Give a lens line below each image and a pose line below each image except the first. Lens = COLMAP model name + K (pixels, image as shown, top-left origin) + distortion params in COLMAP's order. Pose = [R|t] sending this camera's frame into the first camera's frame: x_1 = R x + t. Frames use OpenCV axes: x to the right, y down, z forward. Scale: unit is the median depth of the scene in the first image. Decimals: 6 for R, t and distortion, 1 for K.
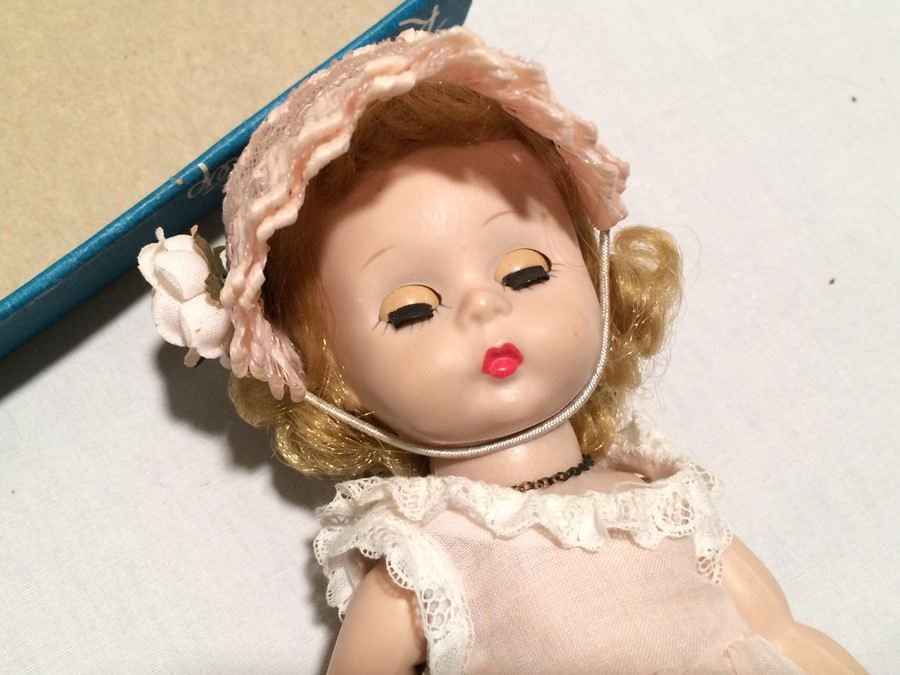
lens RADIAL K [[1056.6, 0, 450.3], [0, 1056.6, 328.5], [0, 0, 1]] dist [0.048238, 0.019408]
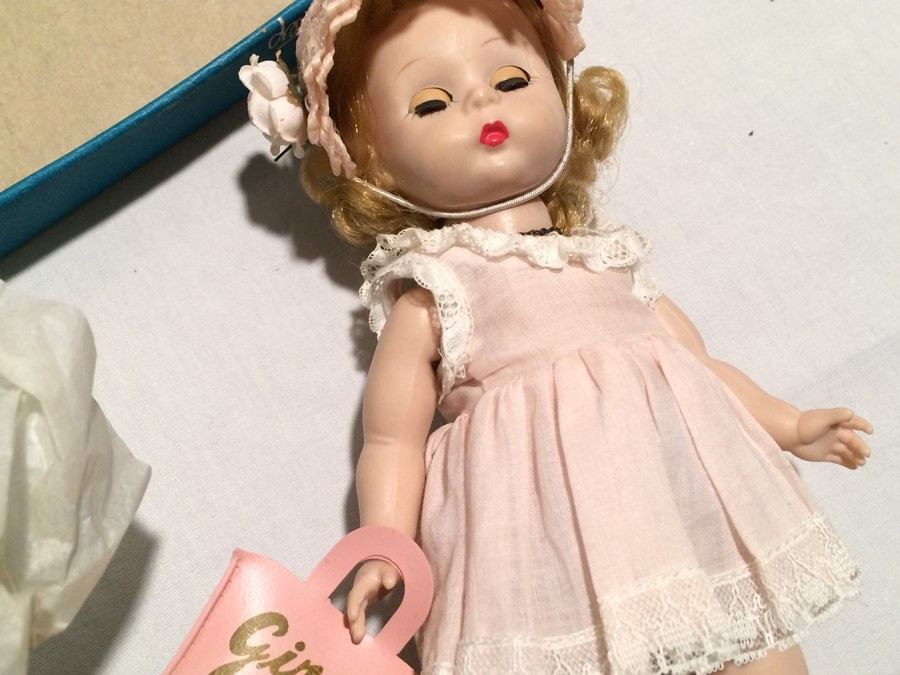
lens RADIAL K [[1056.6, 0, 450.3], [0, 1056.6, 328.5], [0, 0, 1]] dist [0.048238, 0.019408]
pose [[0.999911, 0.006271, -0.011803, 0.007382], [-0.006559, 0.999677, -0.024557, 0.307342], [0.011646, 0.024632, 0.999629, -0.408245]]
